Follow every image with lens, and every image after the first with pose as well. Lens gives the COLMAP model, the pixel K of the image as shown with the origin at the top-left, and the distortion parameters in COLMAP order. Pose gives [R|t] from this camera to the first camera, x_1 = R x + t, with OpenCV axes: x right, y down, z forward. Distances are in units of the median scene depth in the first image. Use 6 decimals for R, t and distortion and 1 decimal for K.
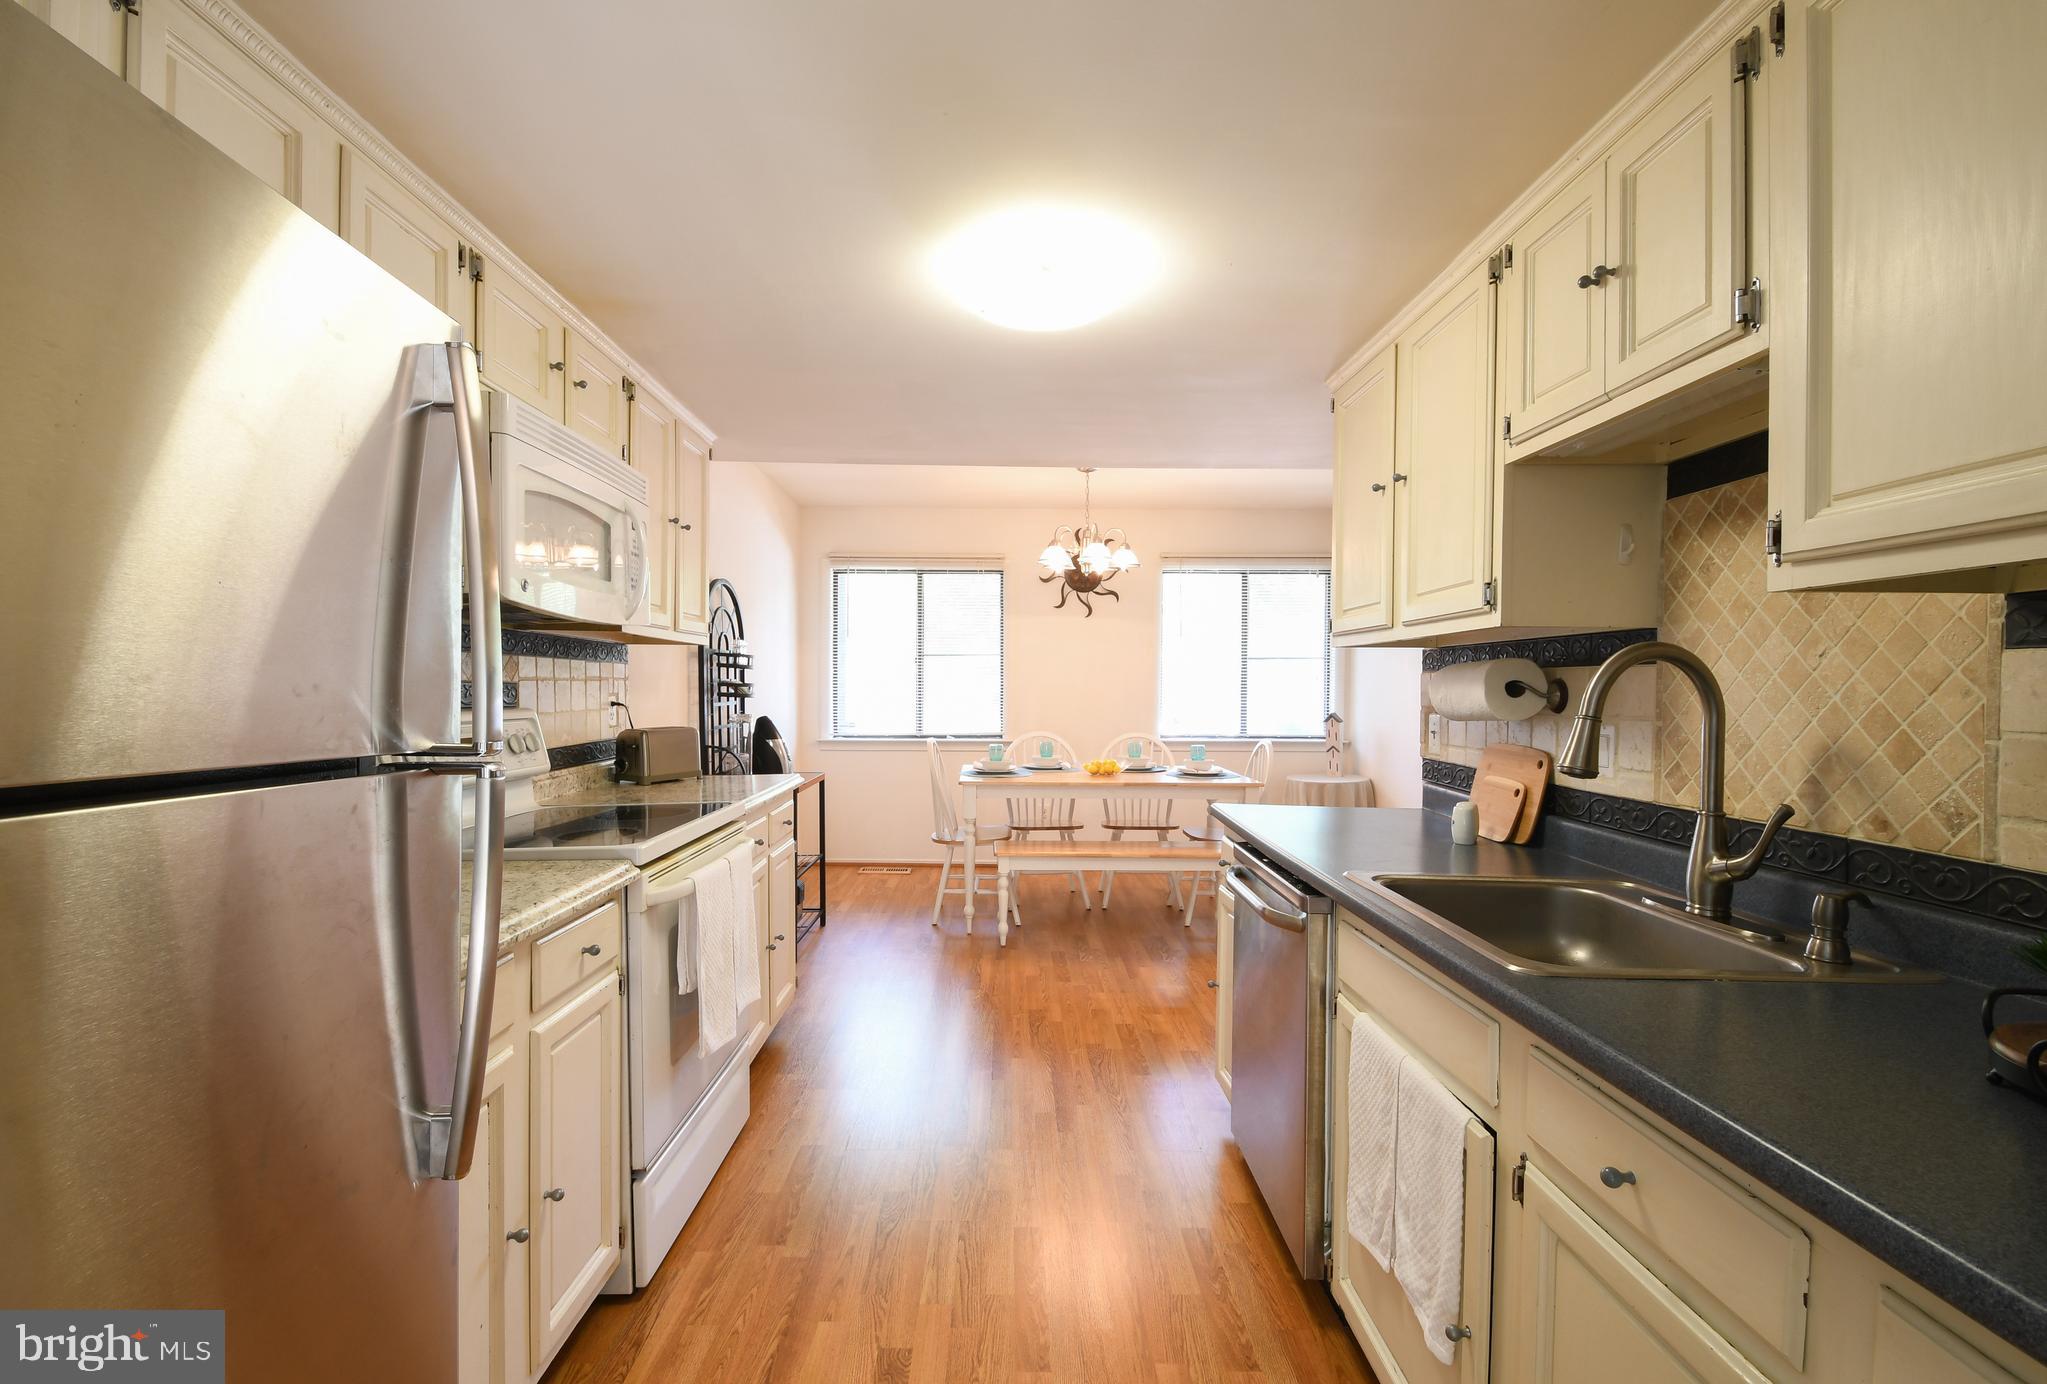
lens RADIAL K [[937.3, 0, 1004.9], [0, 937.3, 700.9], [0, 0, 1]] dist [-0.020611, -0.003643]
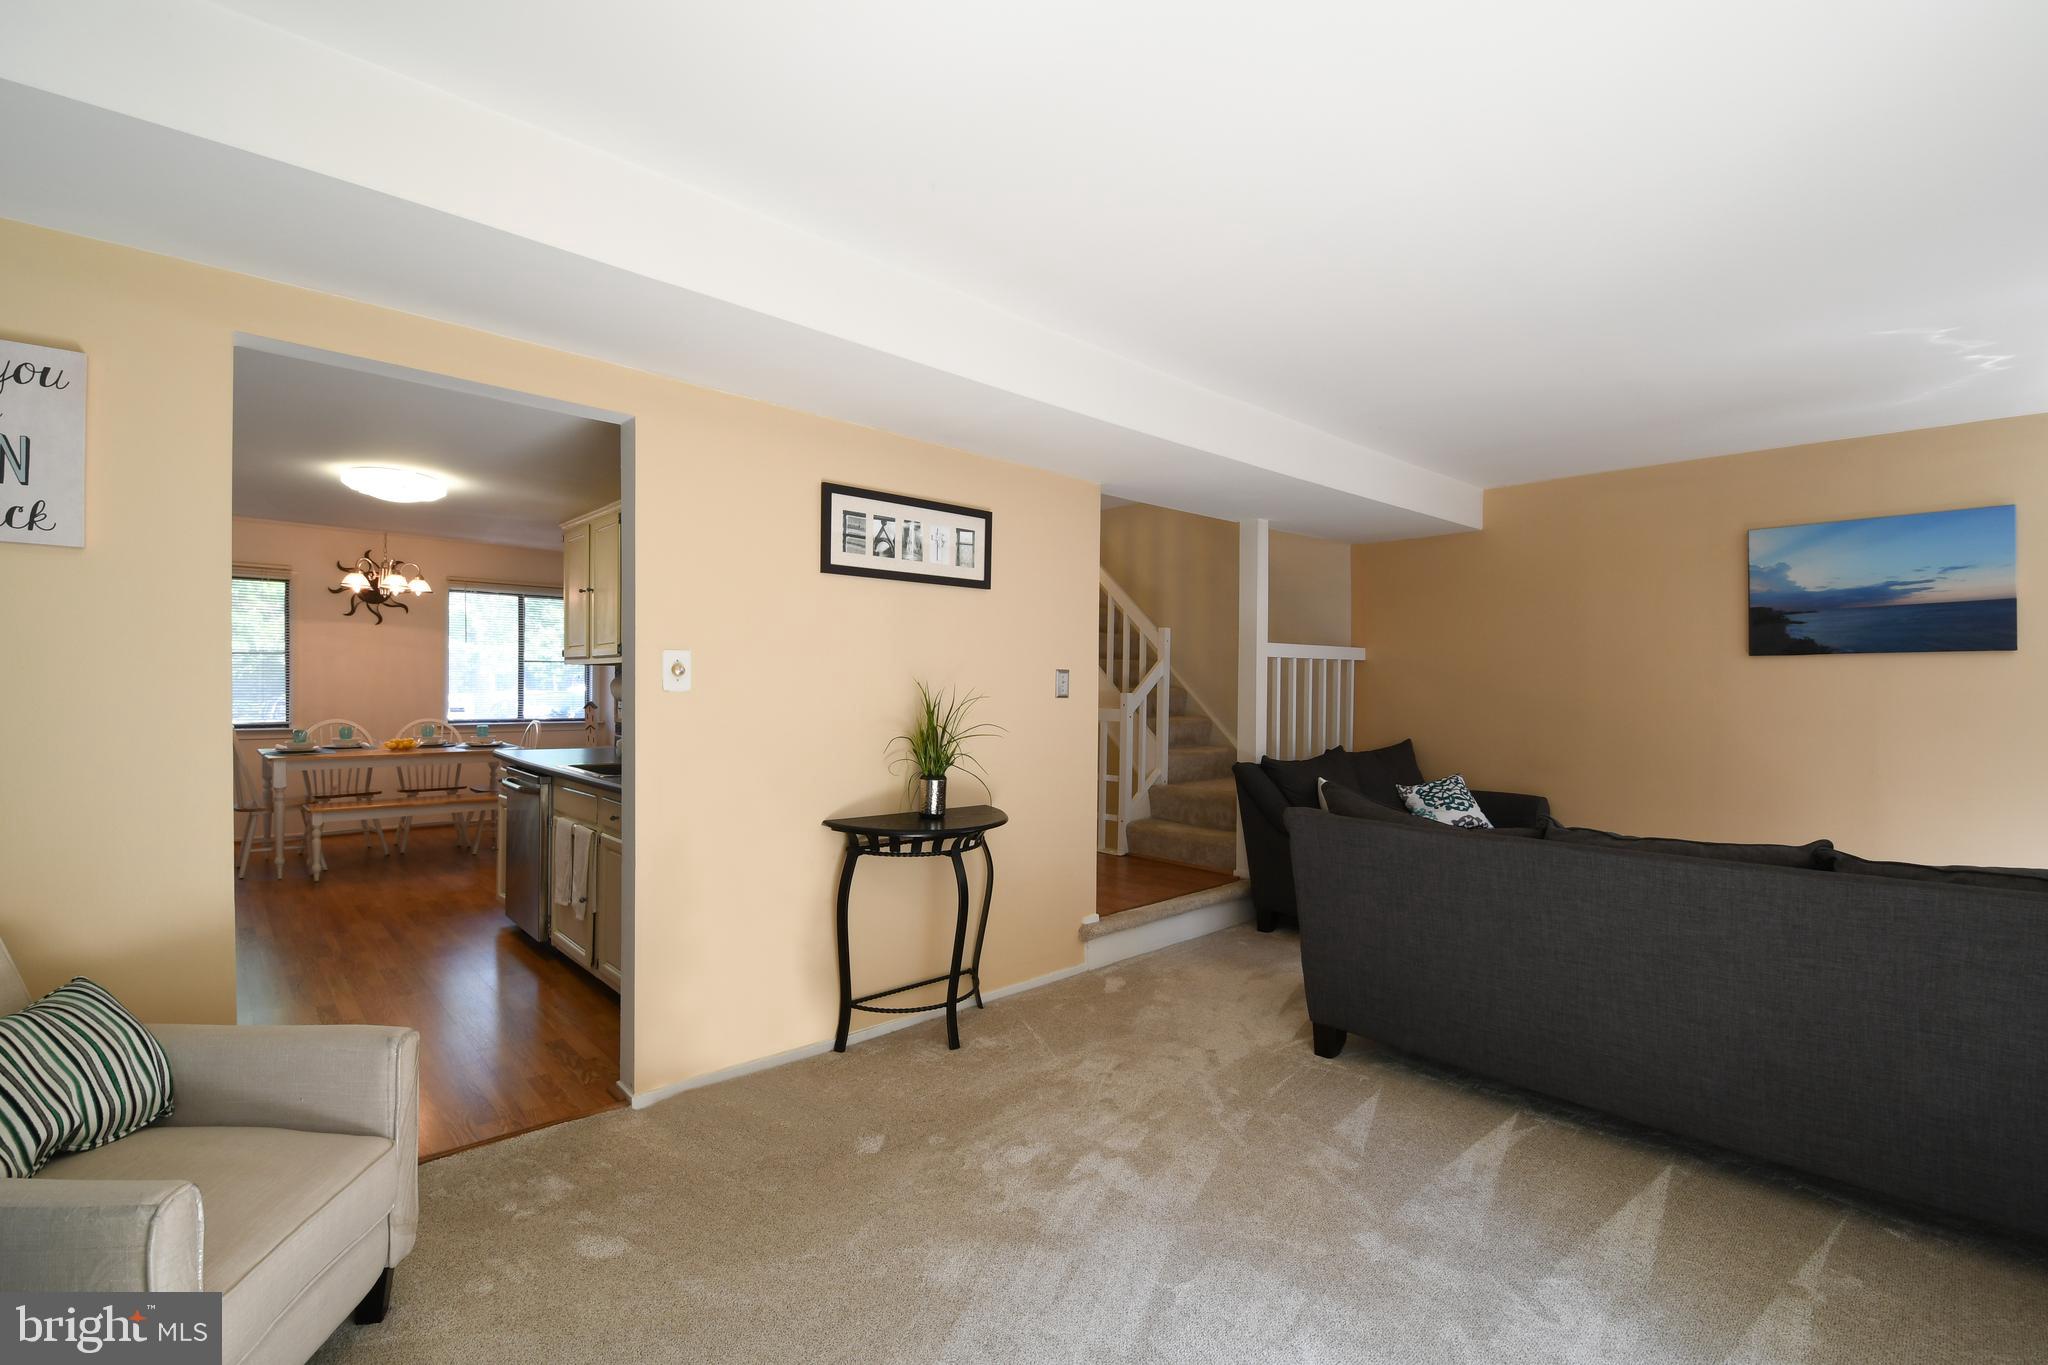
lens RADIAL K [[920.5, 0, 1003.5], [0, 920.5, 686.6], [0, 0, 1]] dist [0.009530, -0.005731]
pose [[0.749817, -0.000718, 0.661644, -0.114114], [0.004922, 0.999978, -0.004493, -0.000056], [-0.661627, 0.006626, 0.749804, -0.514174]]
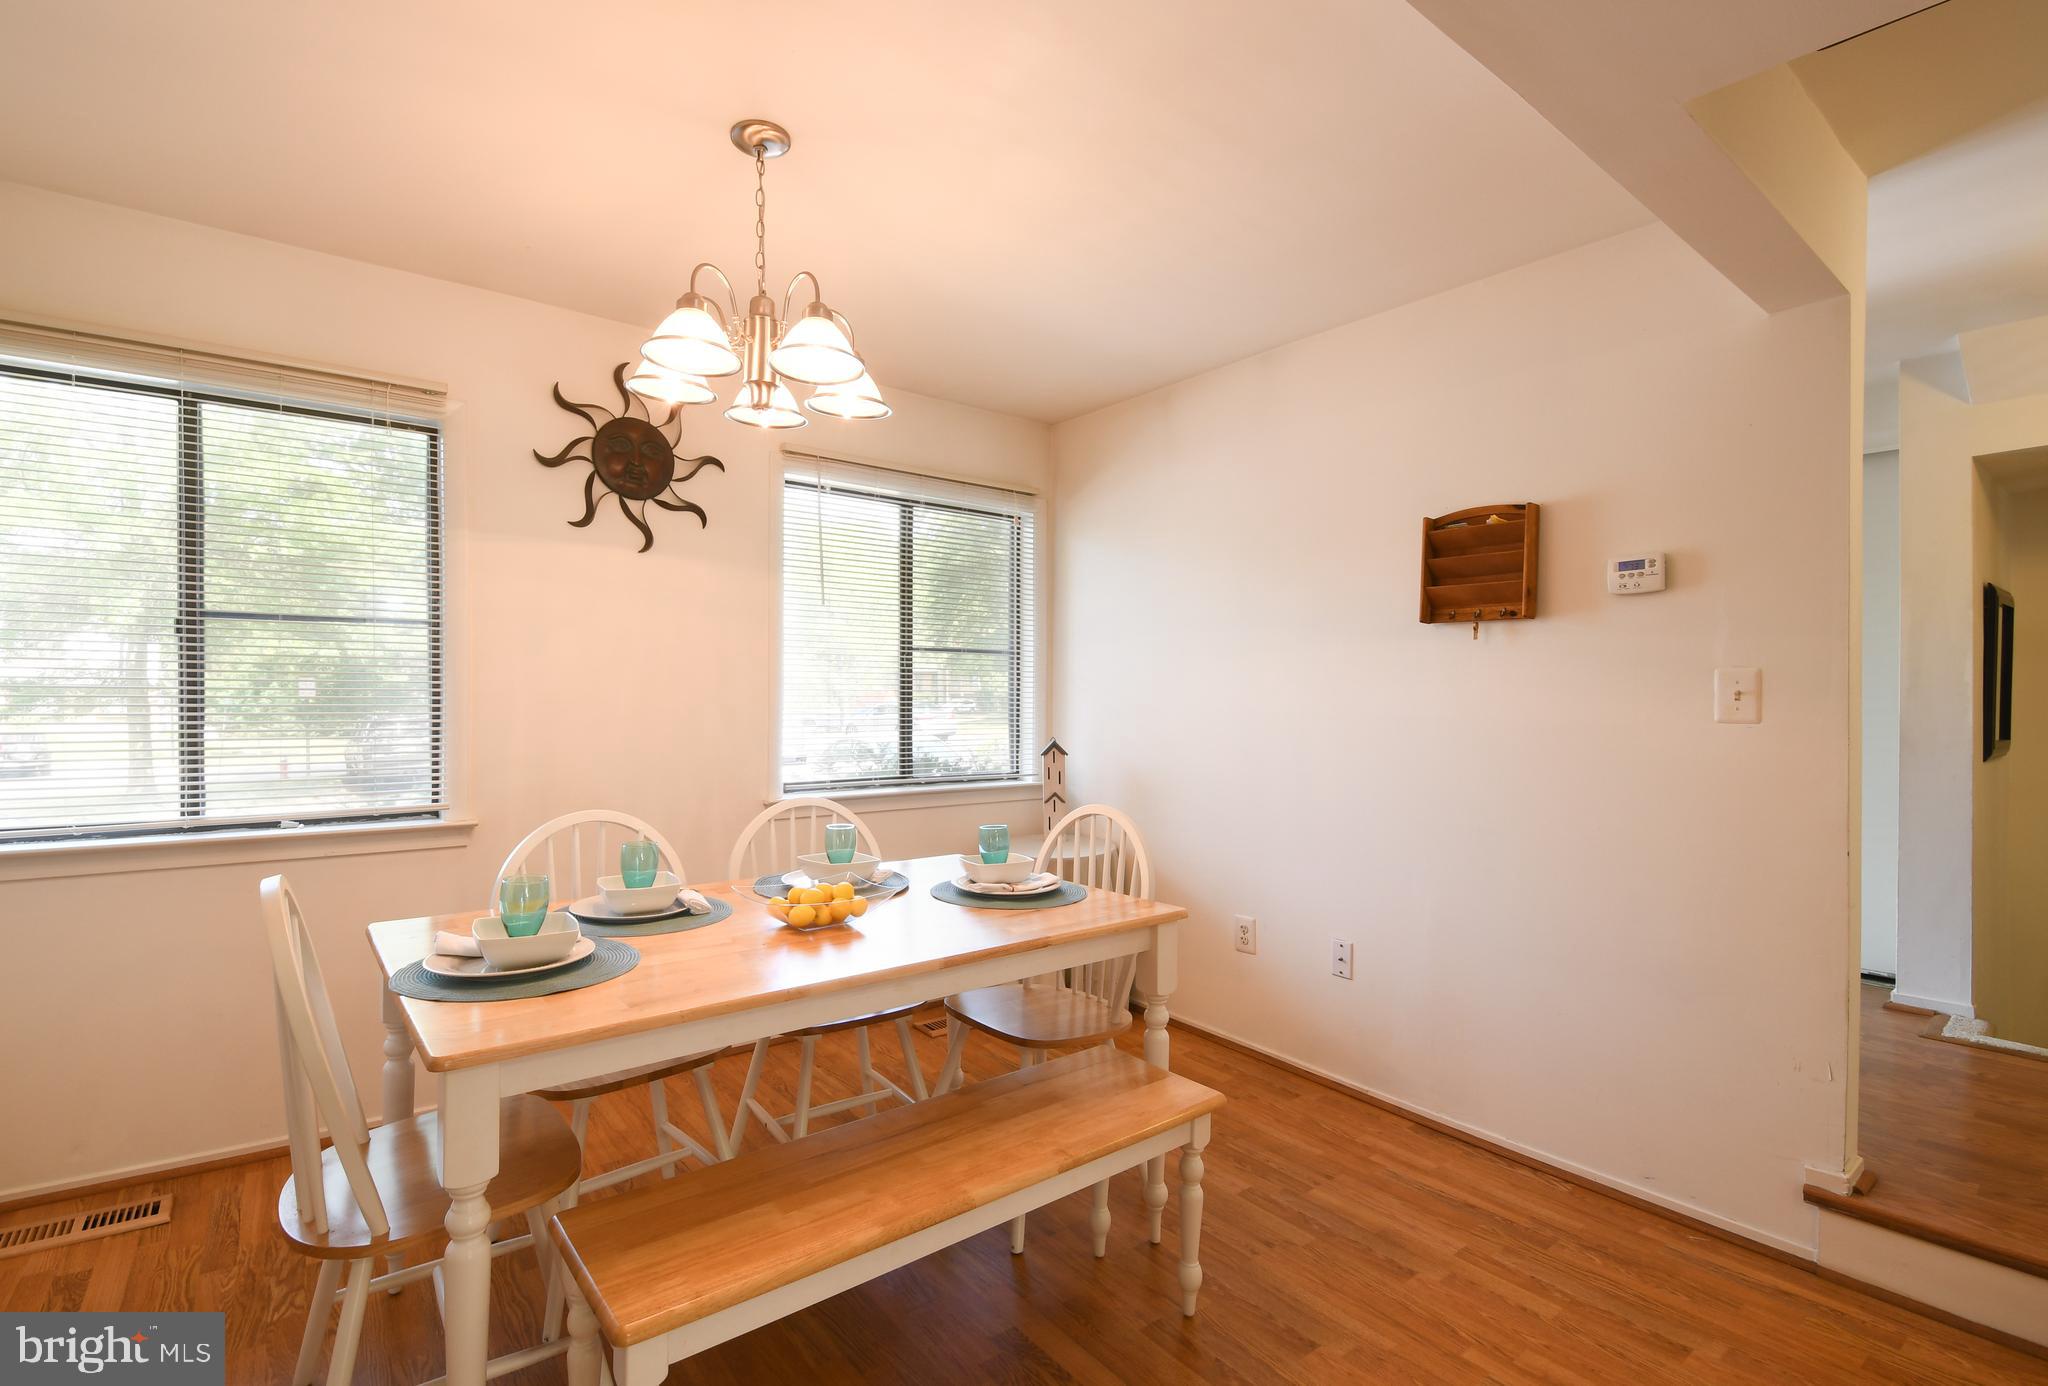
lens RADIAL K [[937.7, 0, 1023.2], [0, 937.7, 697.1], [0, 0, 1]] dist [-0.020611, -0.003643]
pose [[0.787758, -0.003319, 0.615976, -0.065510], [0.009442, 0.999933, -0.006687, -0.011452], [-0.615913, 0.011084, 0.787736, 0.609315]]
